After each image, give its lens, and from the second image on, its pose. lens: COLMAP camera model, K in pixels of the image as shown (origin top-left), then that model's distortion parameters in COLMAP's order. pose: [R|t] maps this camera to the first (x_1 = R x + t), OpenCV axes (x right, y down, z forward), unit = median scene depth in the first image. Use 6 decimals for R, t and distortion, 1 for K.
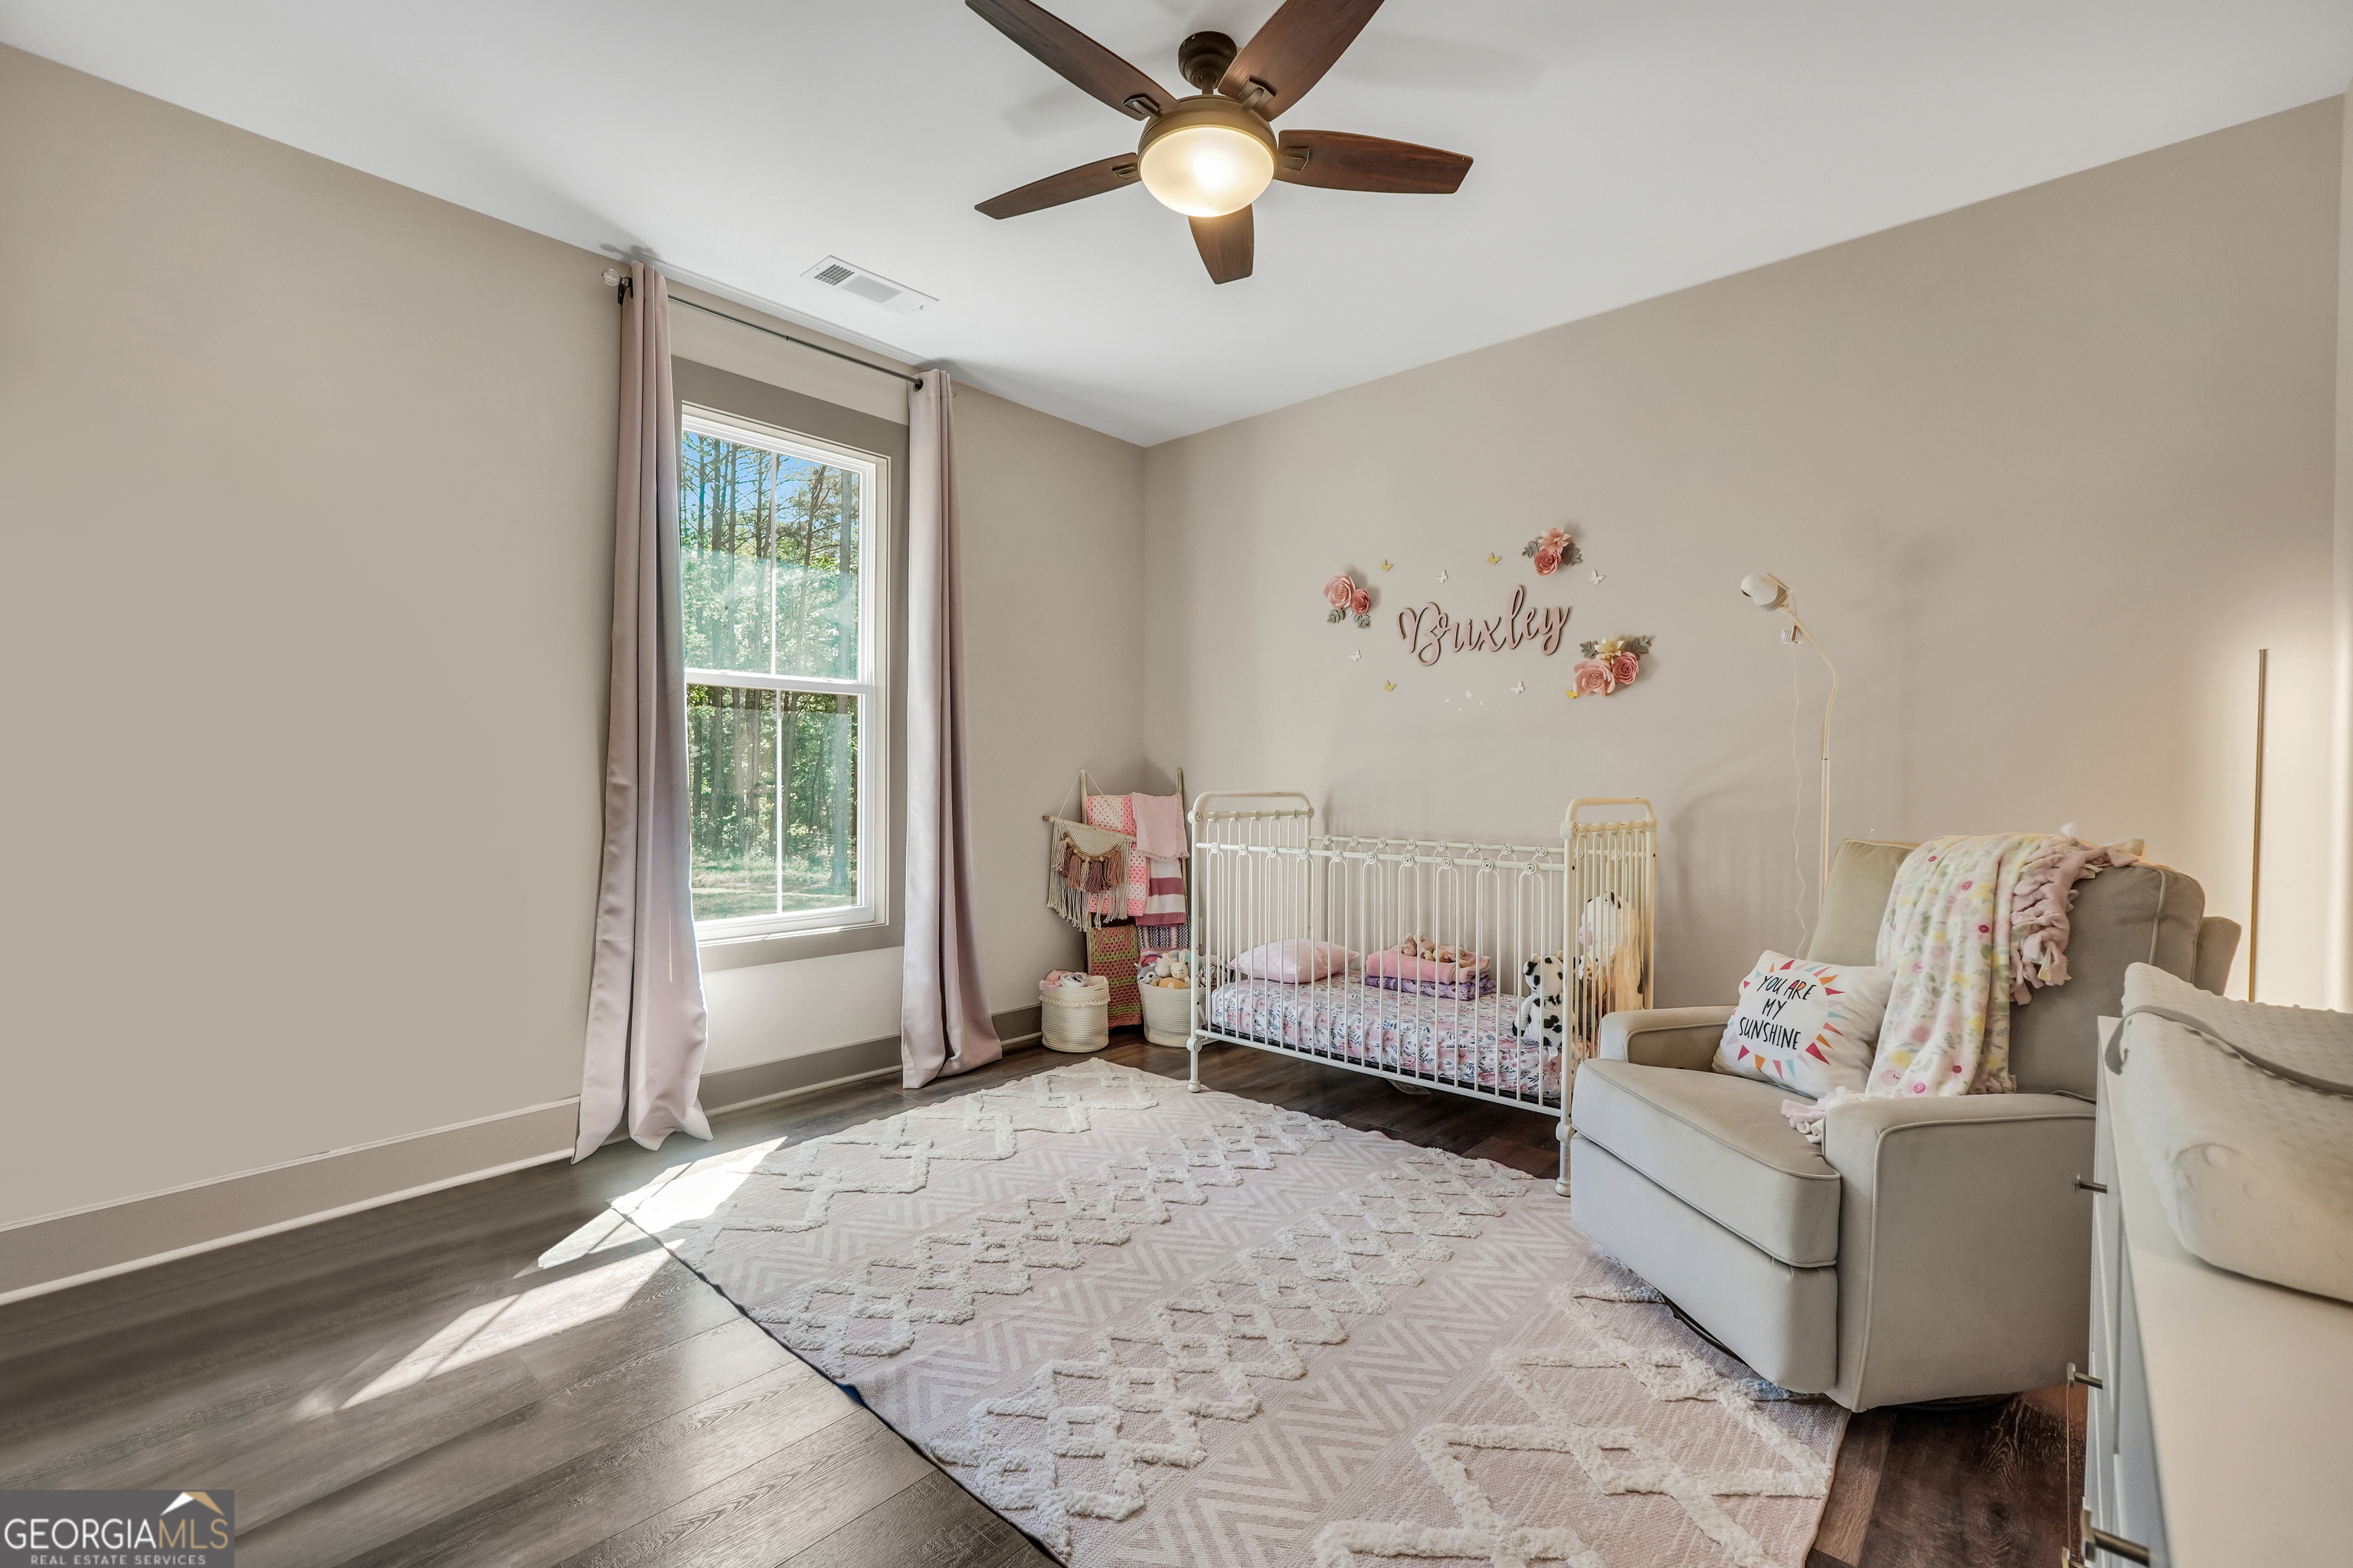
lens RADIAL K [[997.6, 0, 1174.2], [0, 997.6, 821.6], [0, 0, 1]] dist [-0.018071, 0.006510]
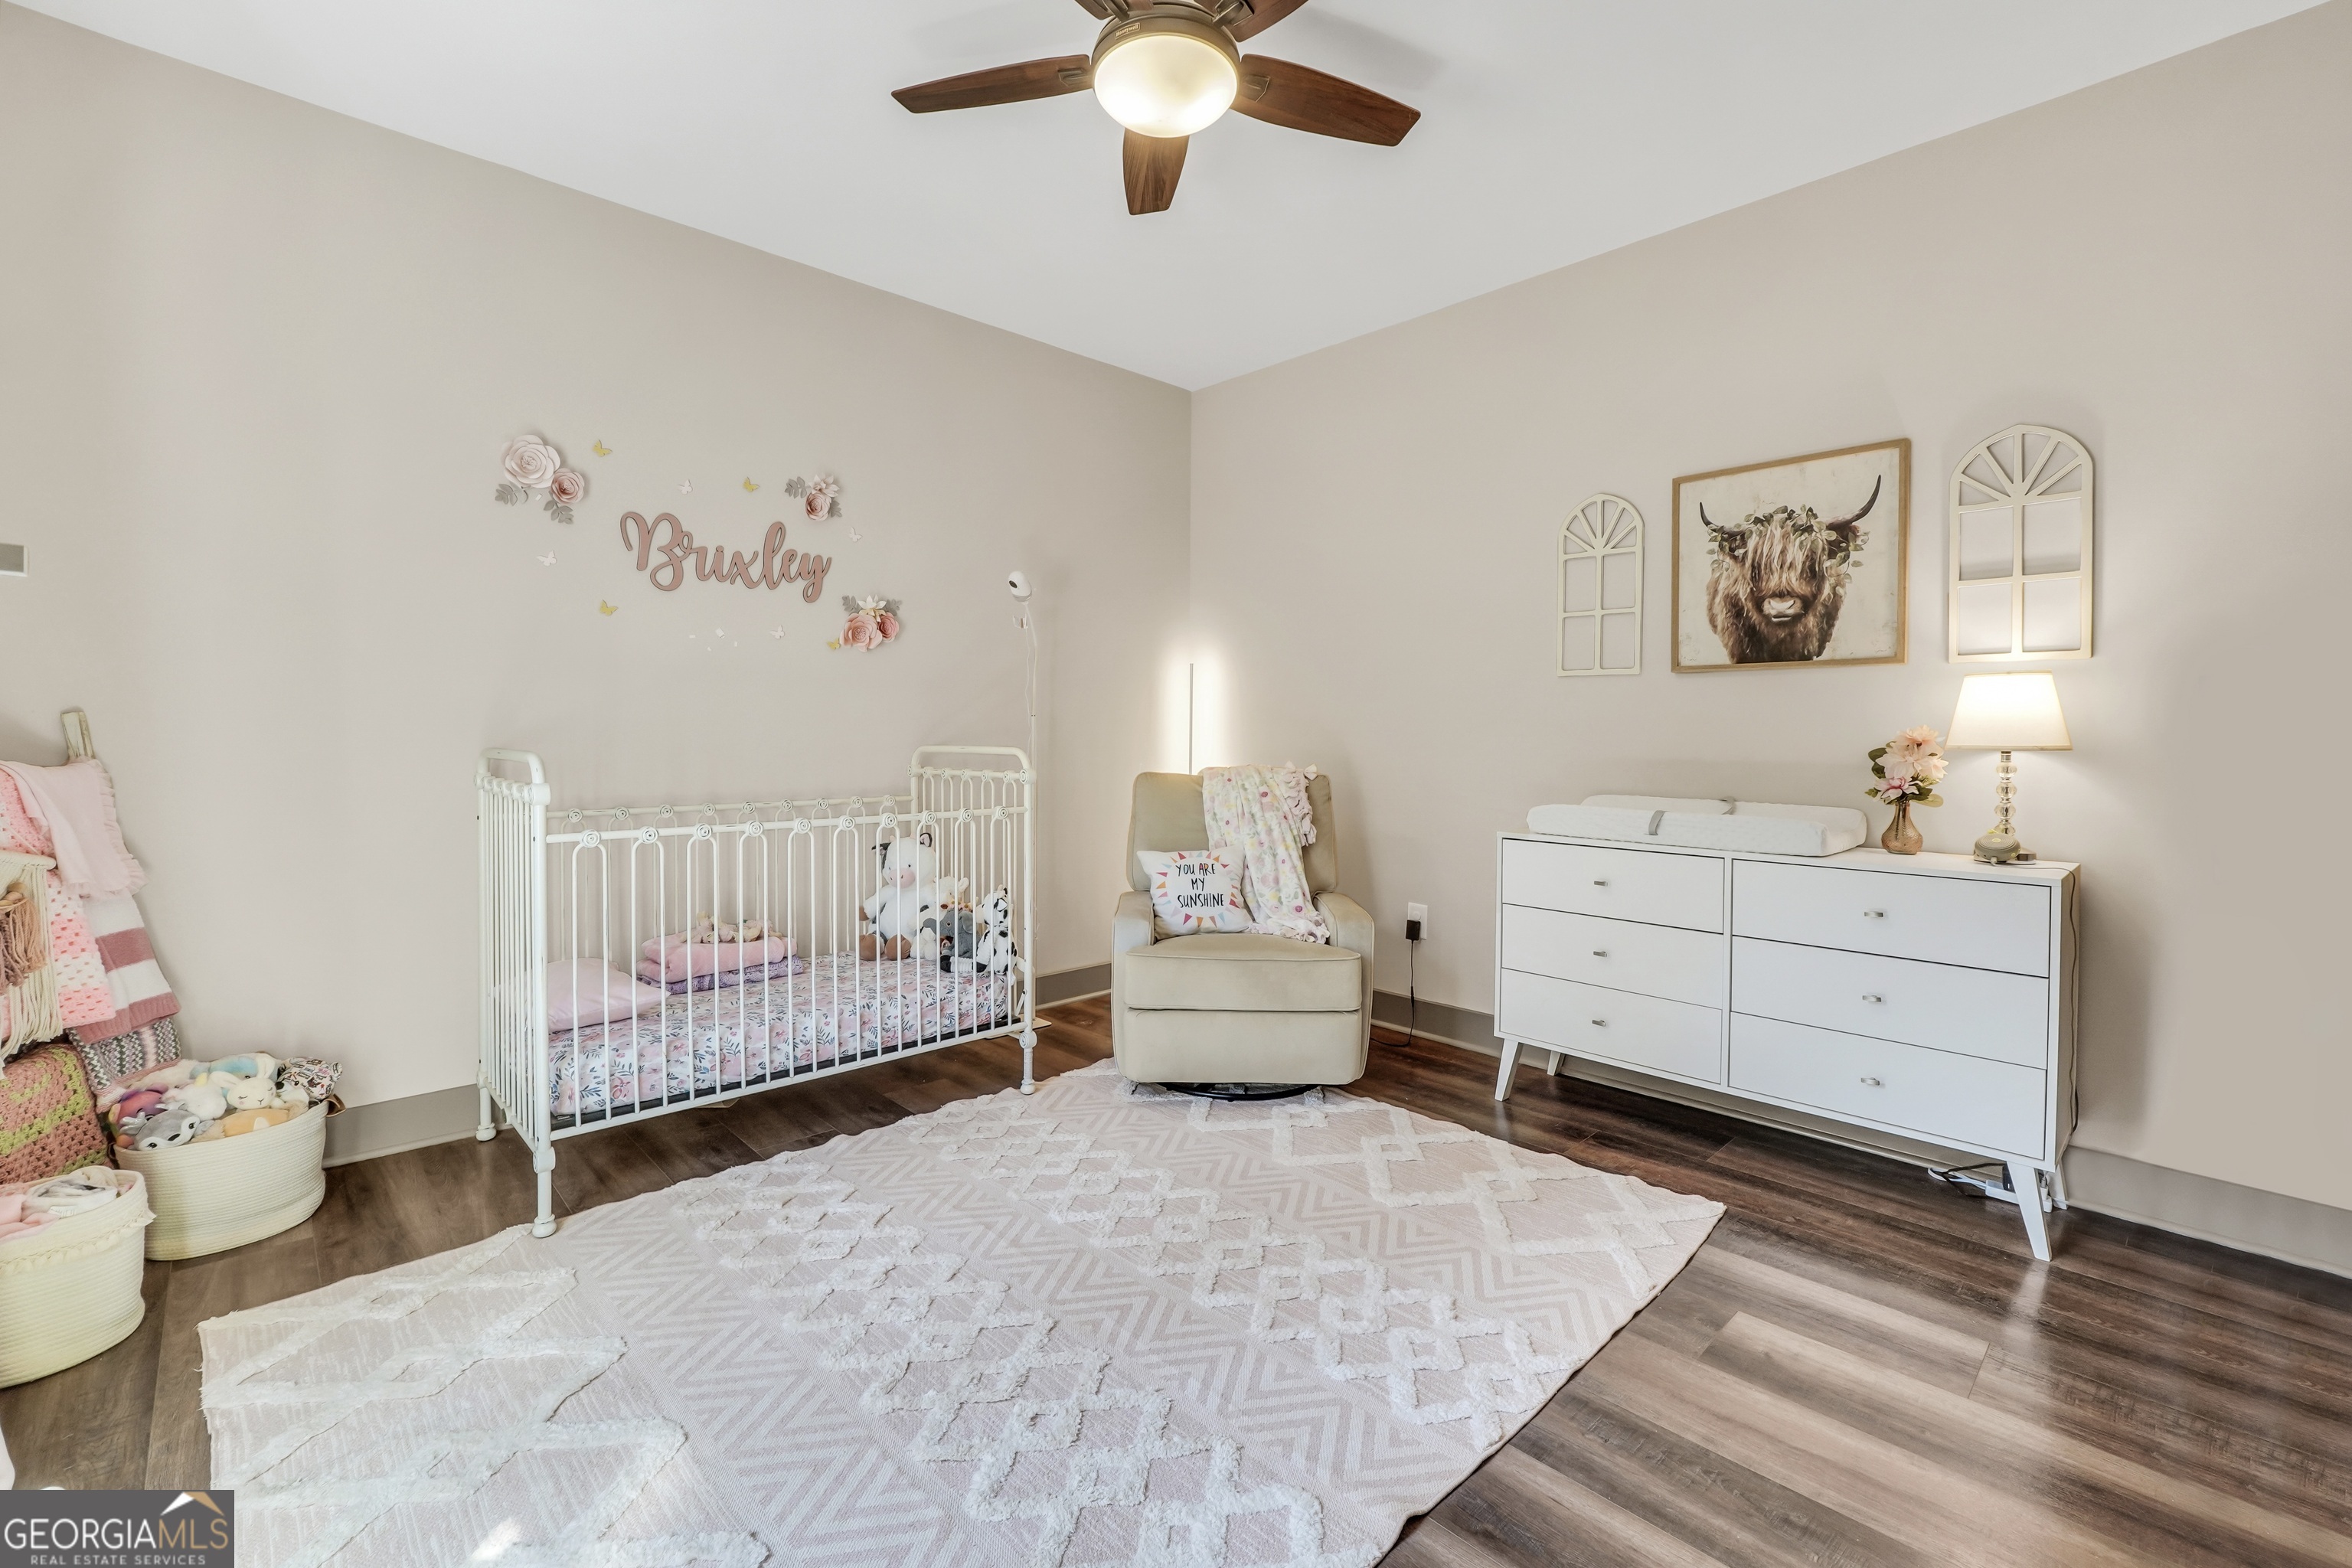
lens RADIAL K [[1003.3, 0, 1159.0], [0, 1003.3, 768.5], [0, 0, 1]] dist [-0.019170, 0.007046]
pose [[0.091352, -0.041575, 0.994950, -0.585303], [0.038301, 0.998536, 0.038208, -0.030266], [-0.995082, 0.034617, 0.092810, 0.587993]]
